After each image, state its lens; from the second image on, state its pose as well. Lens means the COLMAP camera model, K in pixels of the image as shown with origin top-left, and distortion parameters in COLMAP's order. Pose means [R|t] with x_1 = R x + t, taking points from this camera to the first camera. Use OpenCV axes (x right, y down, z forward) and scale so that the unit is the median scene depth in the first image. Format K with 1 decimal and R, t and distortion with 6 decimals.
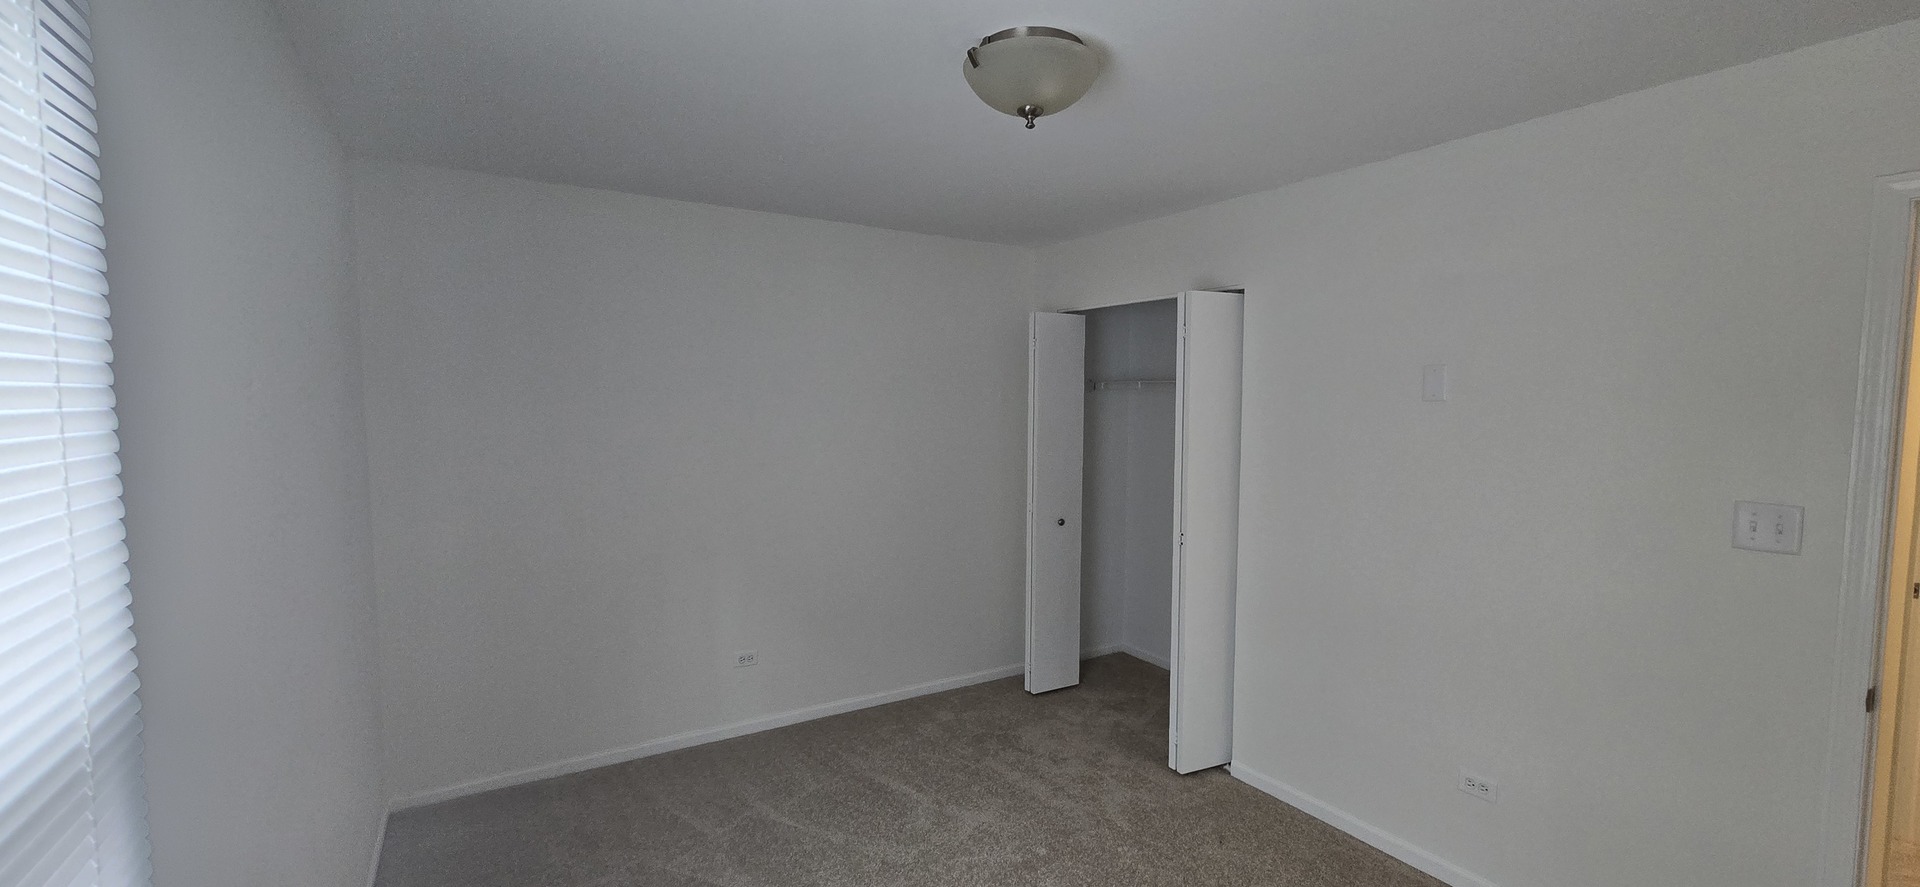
lens RADIAL K [[781.3, 0, 978.8], [0, 781.3, 451.6], [0, 0, 1]] dist [0.006656, 0.000655]
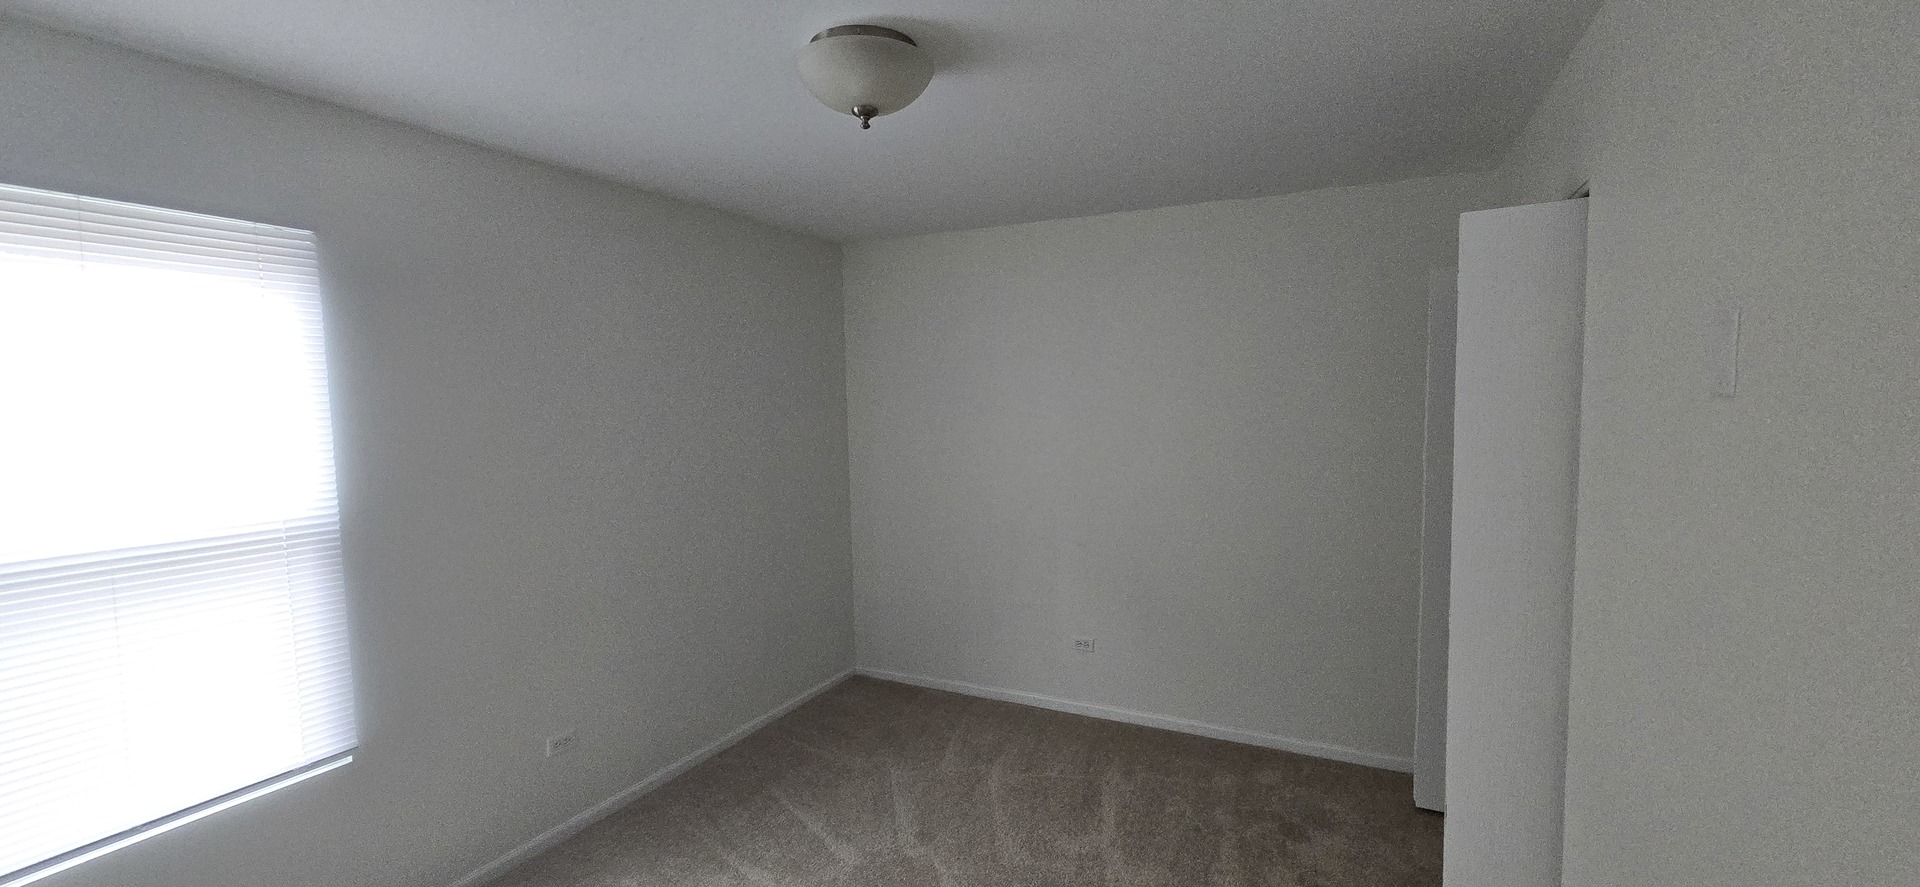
lens RADIAL K [[781.3, 0, 978.8], [0, 781.3, 451.6], [0, 0, 1]] dist [0.006656, 0.000655]
pose [[0.531038, 0.046766, -0.846056, 0.569005], [-0.041242, 0.998719, 0.029319, -0.022833], [0.846344, 0.019323, 0.532286, 0.348474]]
